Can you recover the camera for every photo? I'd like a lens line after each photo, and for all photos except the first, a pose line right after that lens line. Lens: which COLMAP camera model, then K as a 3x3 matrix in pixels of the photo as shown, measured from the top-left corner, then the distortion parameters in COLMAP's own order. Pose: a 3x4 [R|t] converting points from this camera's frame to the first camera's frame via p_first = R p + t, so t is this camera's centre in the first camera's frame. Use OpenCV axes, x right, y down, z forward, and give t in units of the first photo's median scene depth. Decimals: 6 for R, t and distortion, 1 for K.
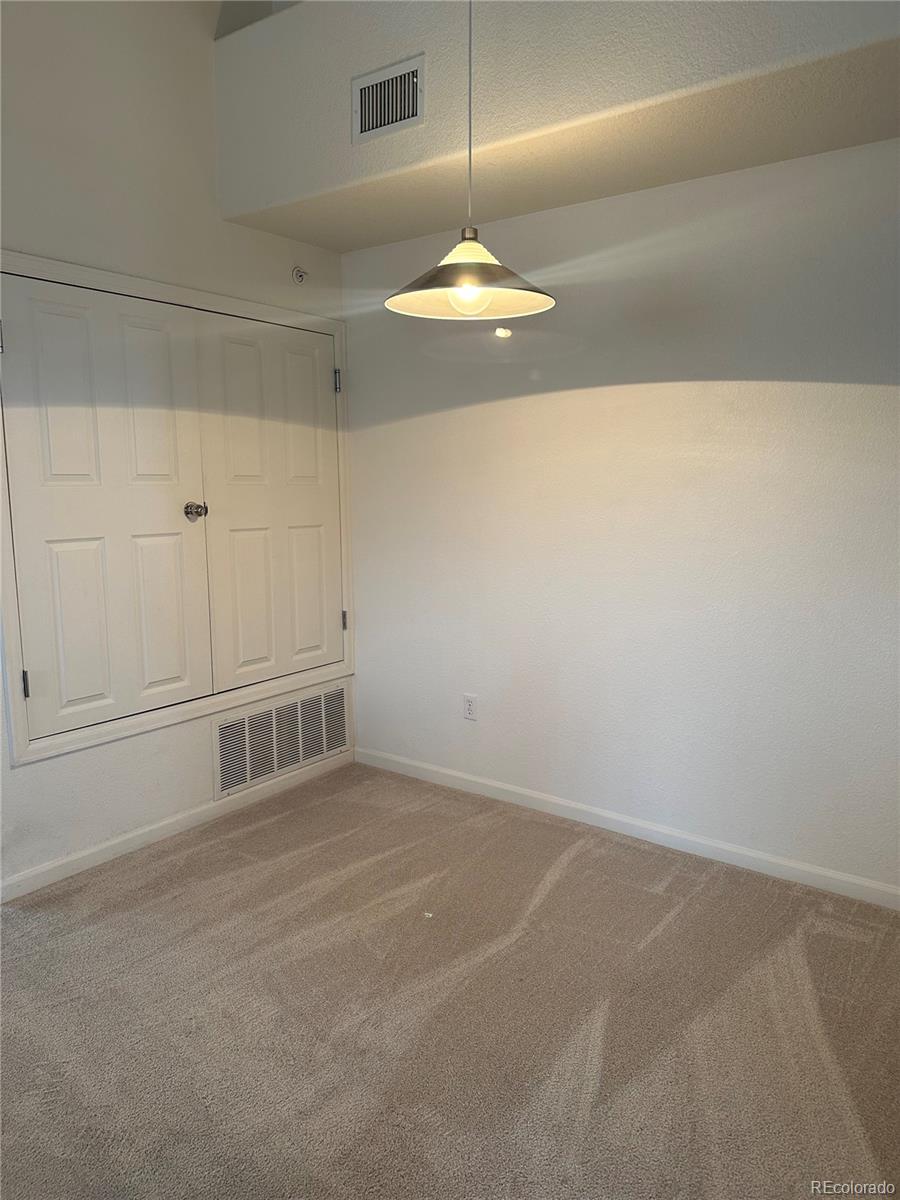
lens RADIAL K [[831.1, 0, 444.5], [0, 831.1, 602.8], [0, 0, 1]] dist [0.073704, -0.087533]
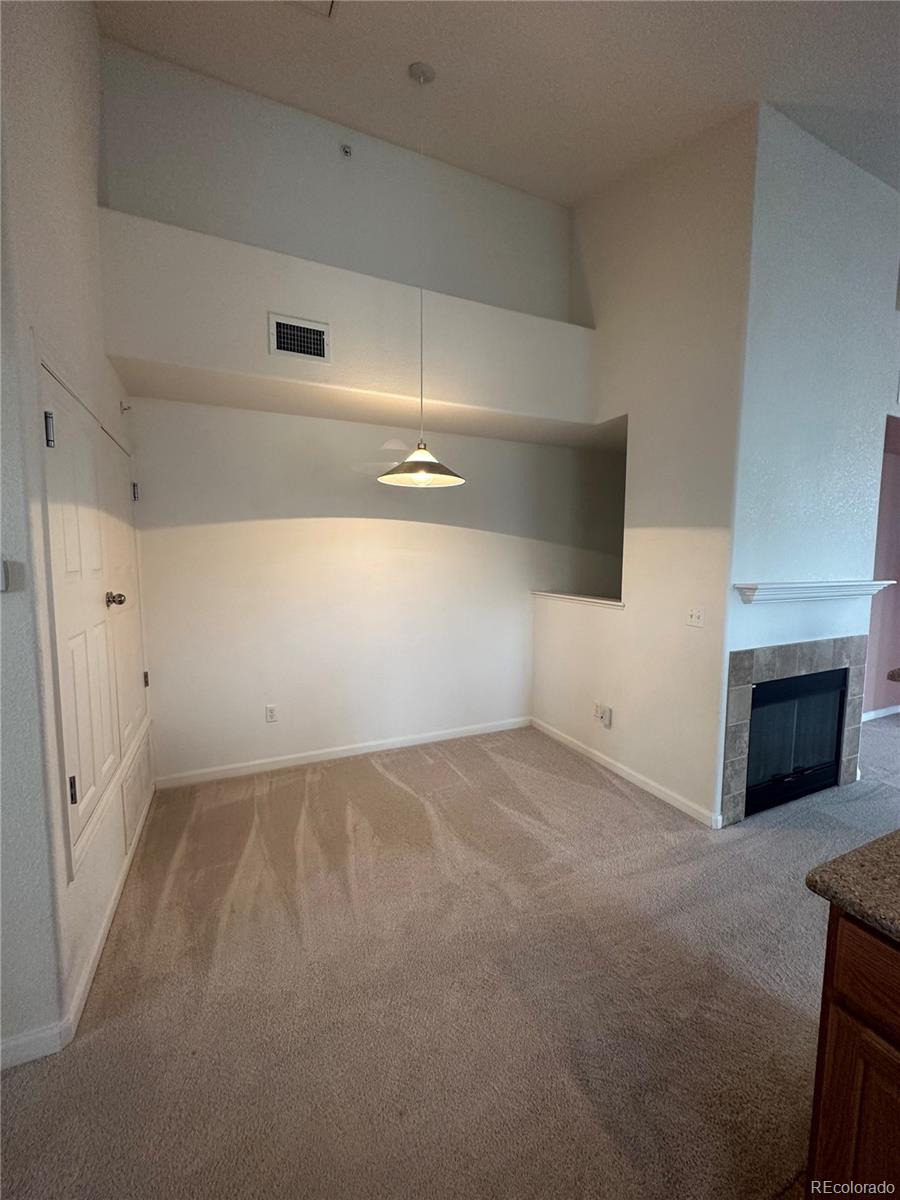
lens RADIAL K [[487.2, 0, 450.0], [0, 487.2, 600.0], [0, 0, 1]] dist [0.000499, -0.000025]
pose [[0.485416, -0.077792, 0.870816, -0.740149], [0.132807, 0.991036, 0.014502, -0.066480], [-0.864138, 0.108611, 0.491396, 0.322498]]
